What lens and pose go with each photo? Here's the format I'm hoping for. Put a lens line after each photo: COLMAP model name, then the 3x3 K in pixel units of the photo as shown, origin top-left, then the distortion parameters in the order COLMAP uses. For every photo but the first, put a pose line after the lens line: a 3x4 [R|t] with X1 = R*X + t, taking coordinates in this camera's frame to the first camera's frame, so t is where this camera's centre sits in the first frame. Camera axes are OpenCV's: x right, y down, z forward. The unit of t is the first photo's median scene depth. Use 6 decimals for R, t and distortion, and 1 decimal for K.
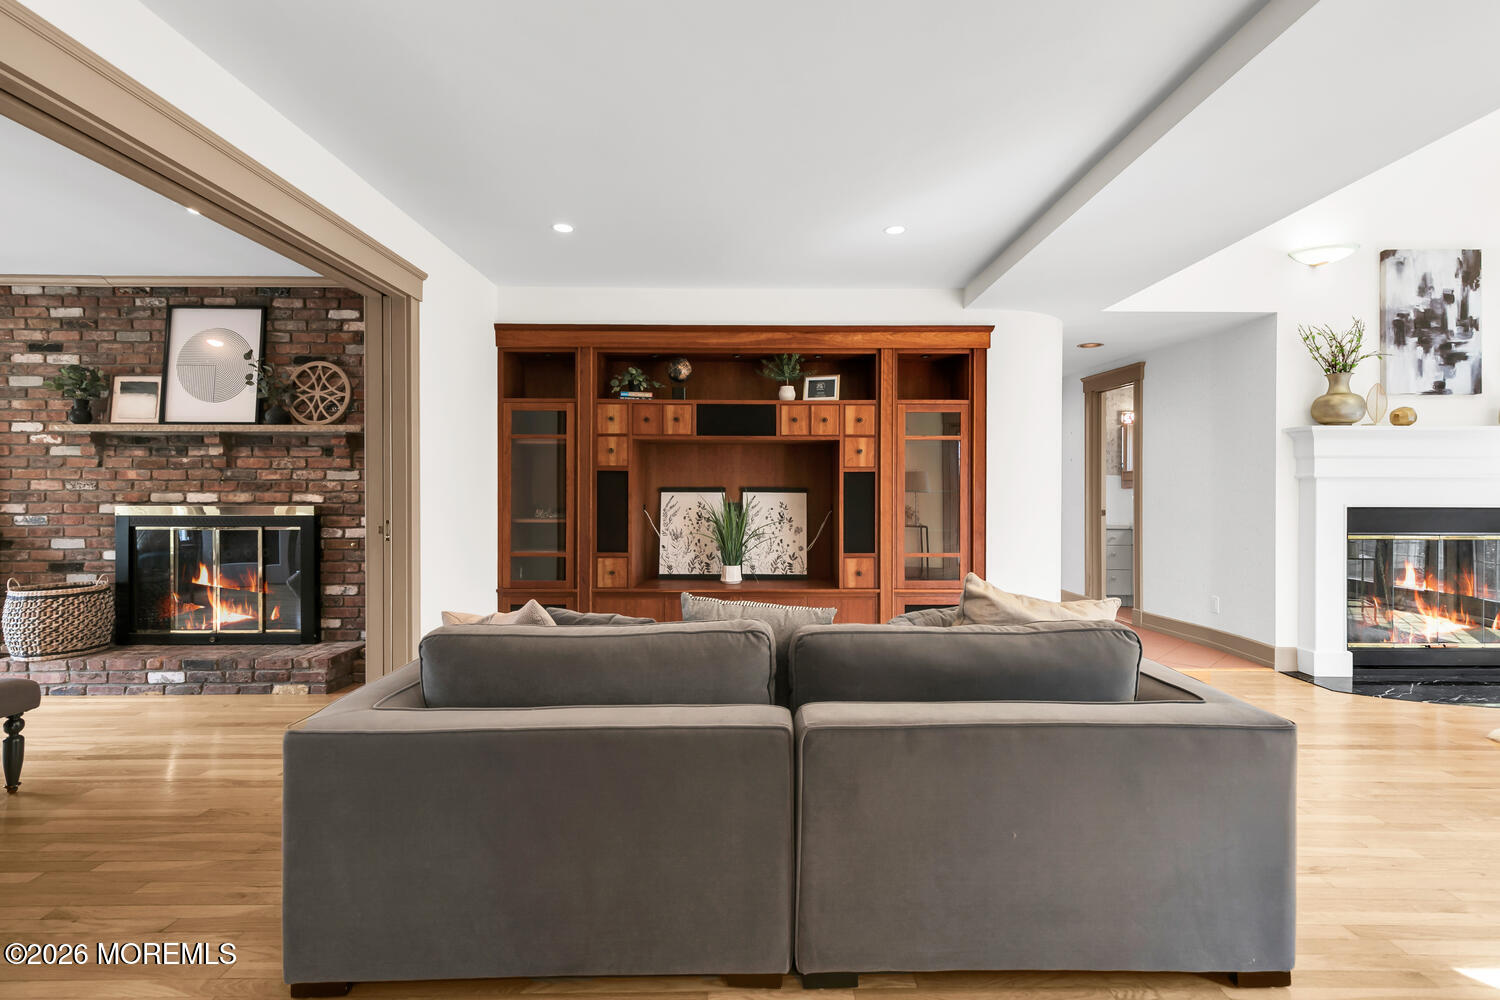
lens RADIAL K [[685.0, 0, 759.3], [0, 685.0, 496.1], [0, 0, 1]] dist [0.003755, 0.000033]
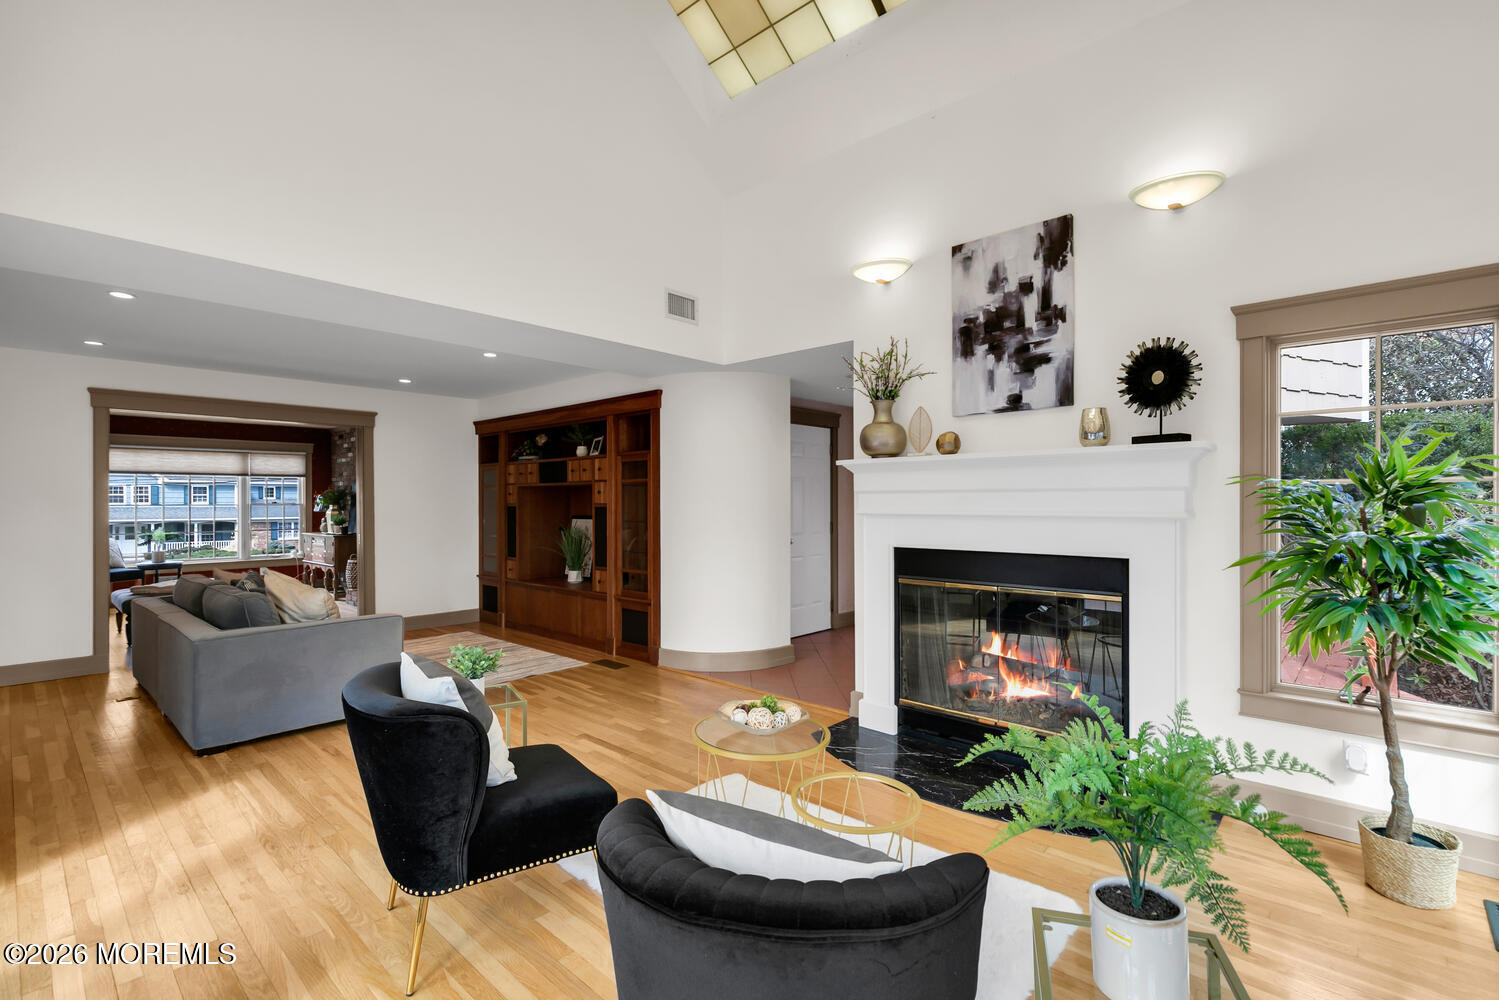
lens RADIAL K [[684.6, 0, 746.4], [0, 684.6, 500.8], [0, 0, 1]] dist [0.003755, 0.000033]
pose [[0.728969, -0.006042, -0.684520, 1.297085], [0.007259, 0.999973, -0.001096, -0.044403], [0.684508, -0.004170, 0.728993, 0.204468]]
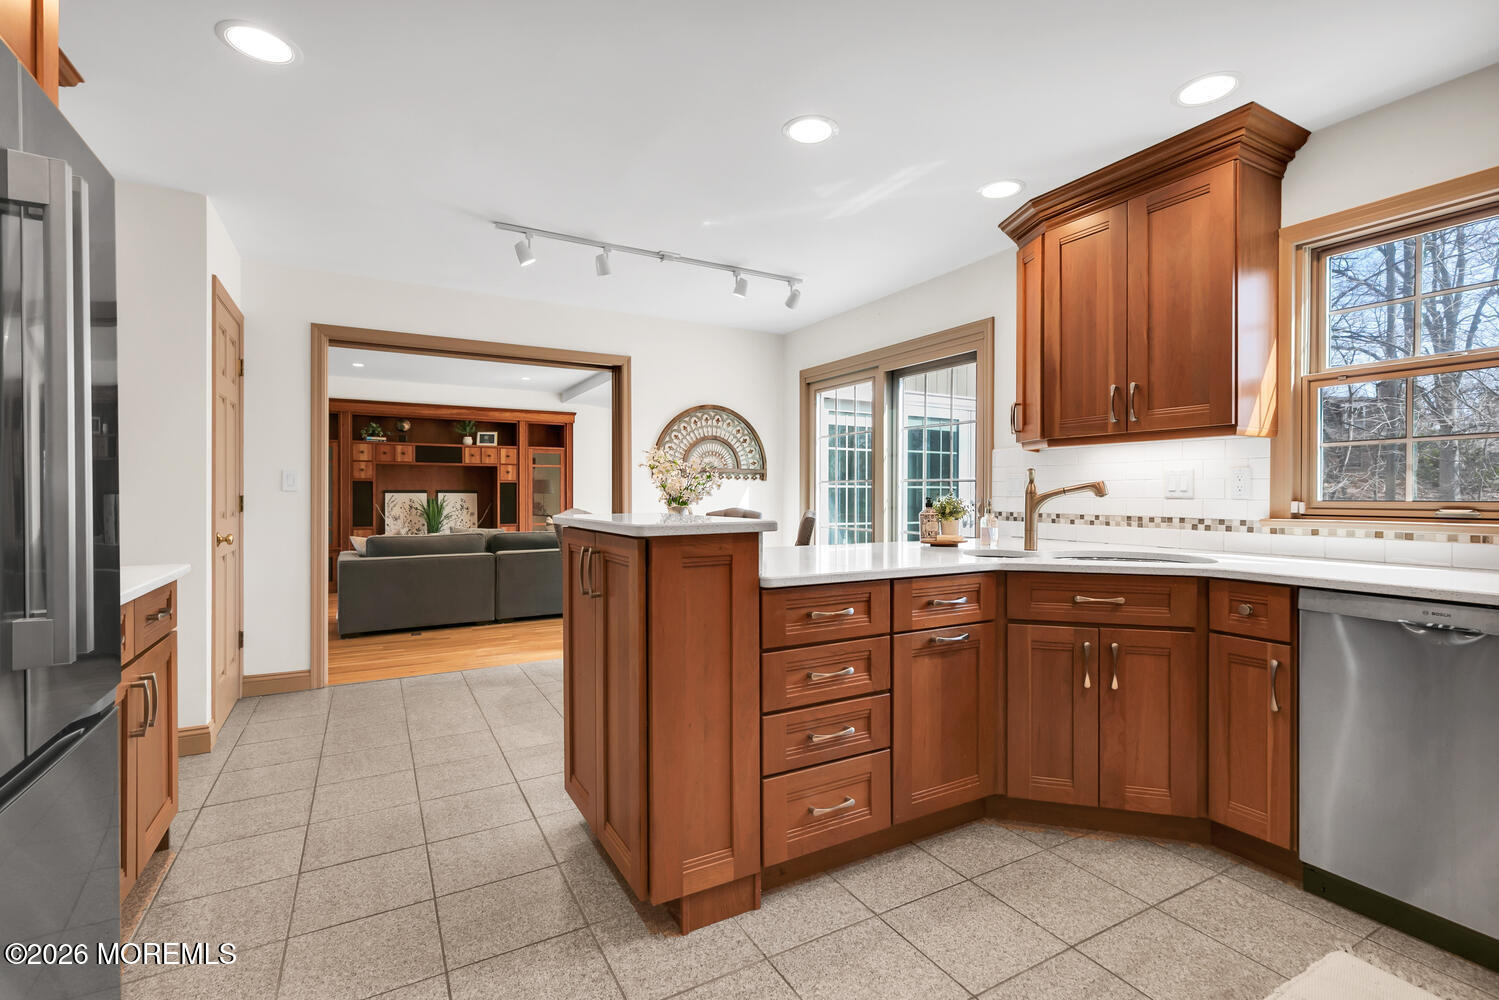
lens RADIAL K [[684.6, 0, 763.0], [0, 684.6, 502.0], [0, 0, 1]] dist [0.003755, 0.000033]
pose [[0.870686, -0.006426, 0.491798, -0.185839], [0.003010, 0.999966, 0.007737, 0.007135], [-0.491830, -0.005256, 0.870675, -1.078662]]
